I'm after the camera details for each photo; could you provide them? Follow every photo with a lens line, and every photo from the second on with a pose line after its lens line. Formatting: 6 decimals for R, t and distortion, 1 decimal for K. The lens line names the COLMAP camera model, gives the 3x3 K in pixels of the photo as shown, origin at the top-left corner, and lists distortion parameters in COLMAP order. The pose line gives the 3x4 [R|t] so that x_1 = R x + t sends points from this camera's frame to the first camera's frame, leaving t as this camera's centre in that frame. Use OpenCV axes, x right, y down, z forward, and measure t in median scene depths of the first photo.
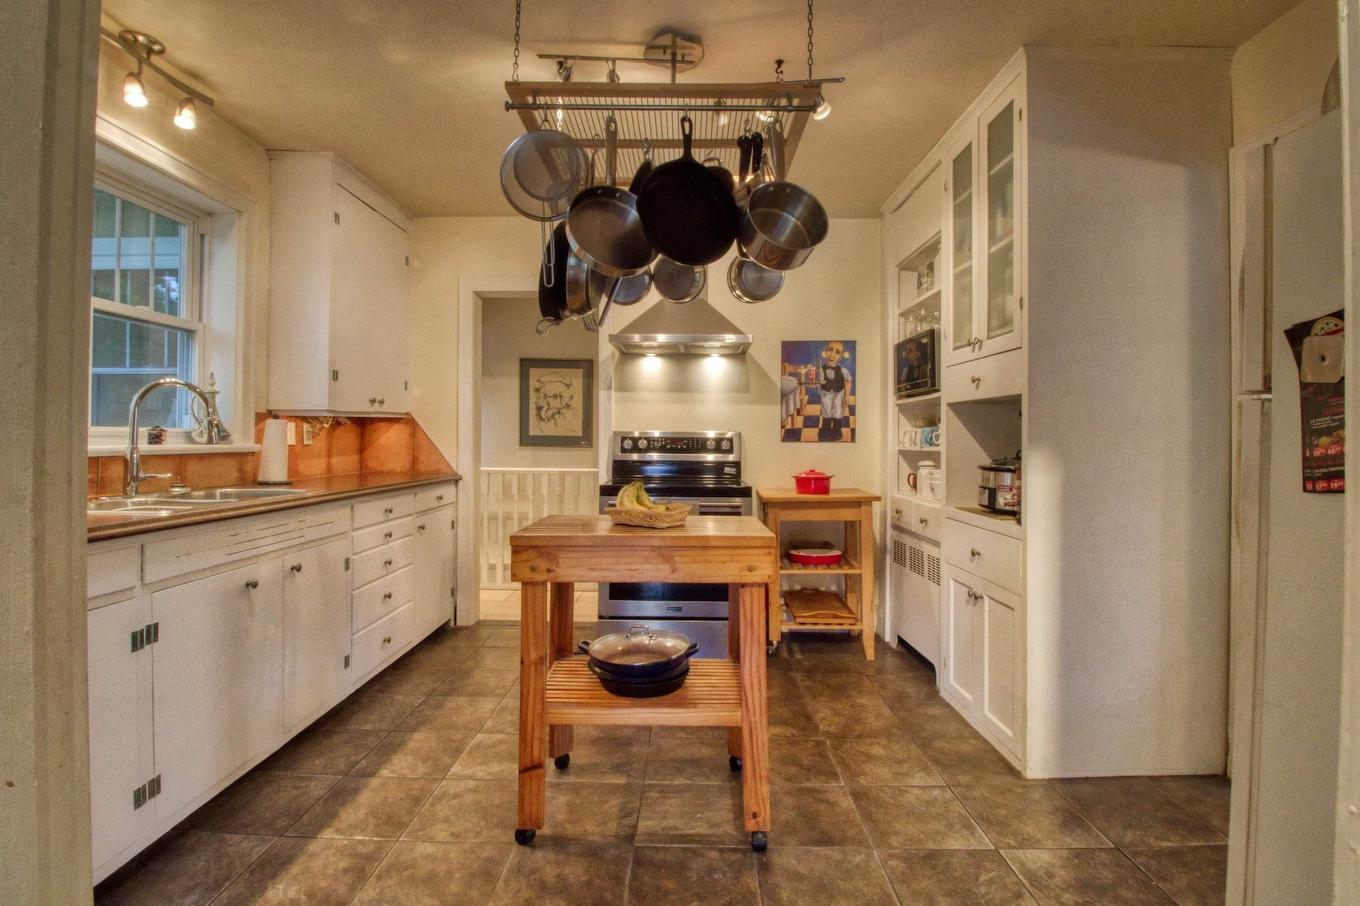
lens RADIAL K [[633.8, 0, 683.2], [0, 633.8, 435.2], [0, 0, 1]] dist [0.000038, 0.000022]
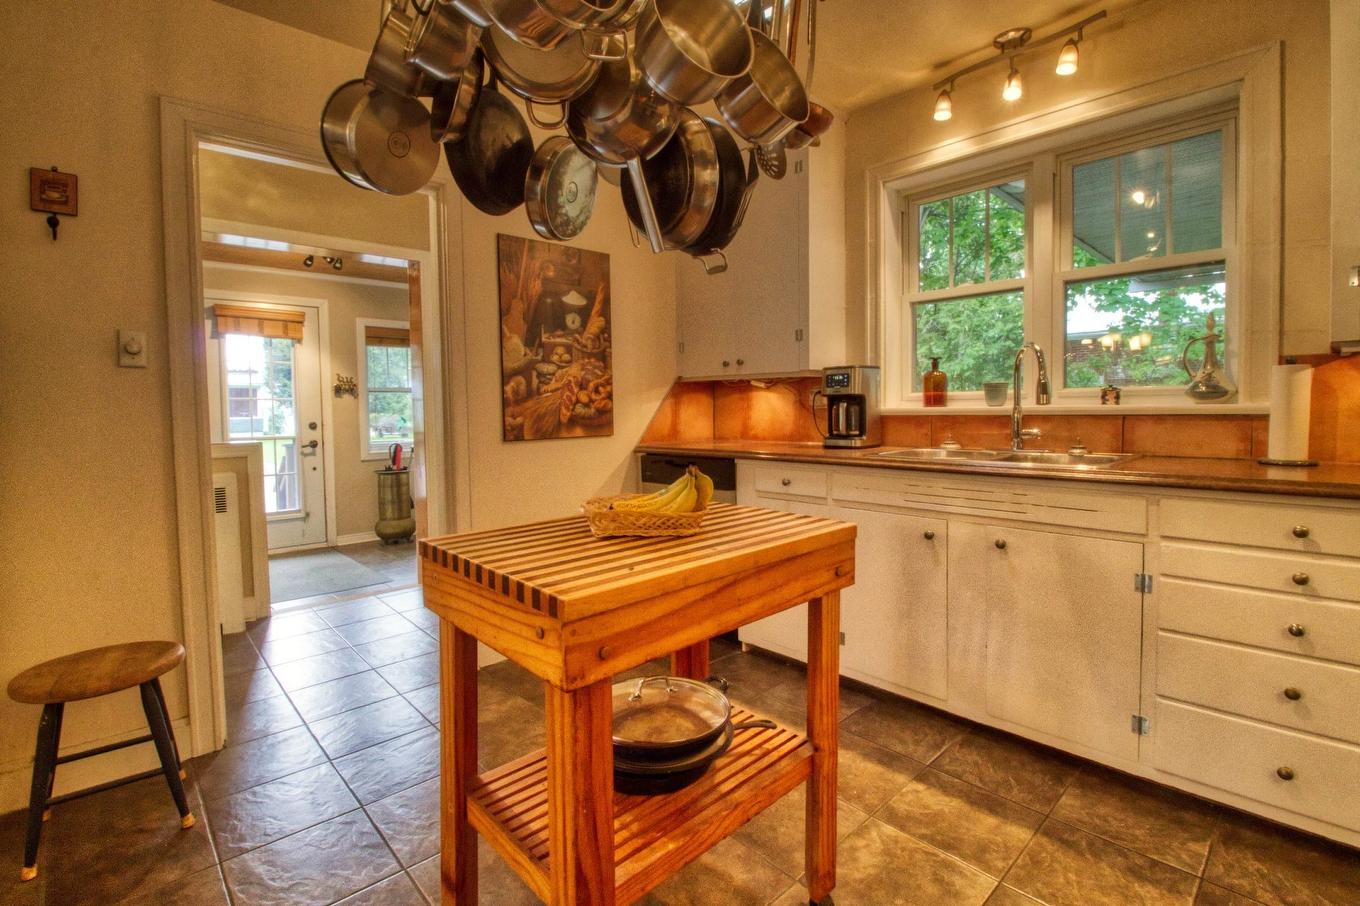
lens RADIAL K [[633.8, 0, 683.2], [0, 633.8, 435.2], [0, 0, 1]] dist [0.000038, 0.000022]
pose [[-0.719631, 0.036793, -0.693382, 0.309844], [0.015376, 0.999195, 0.037062, 0.015943], [0.694187, 0.016009, -0.719617, 1.269751]]
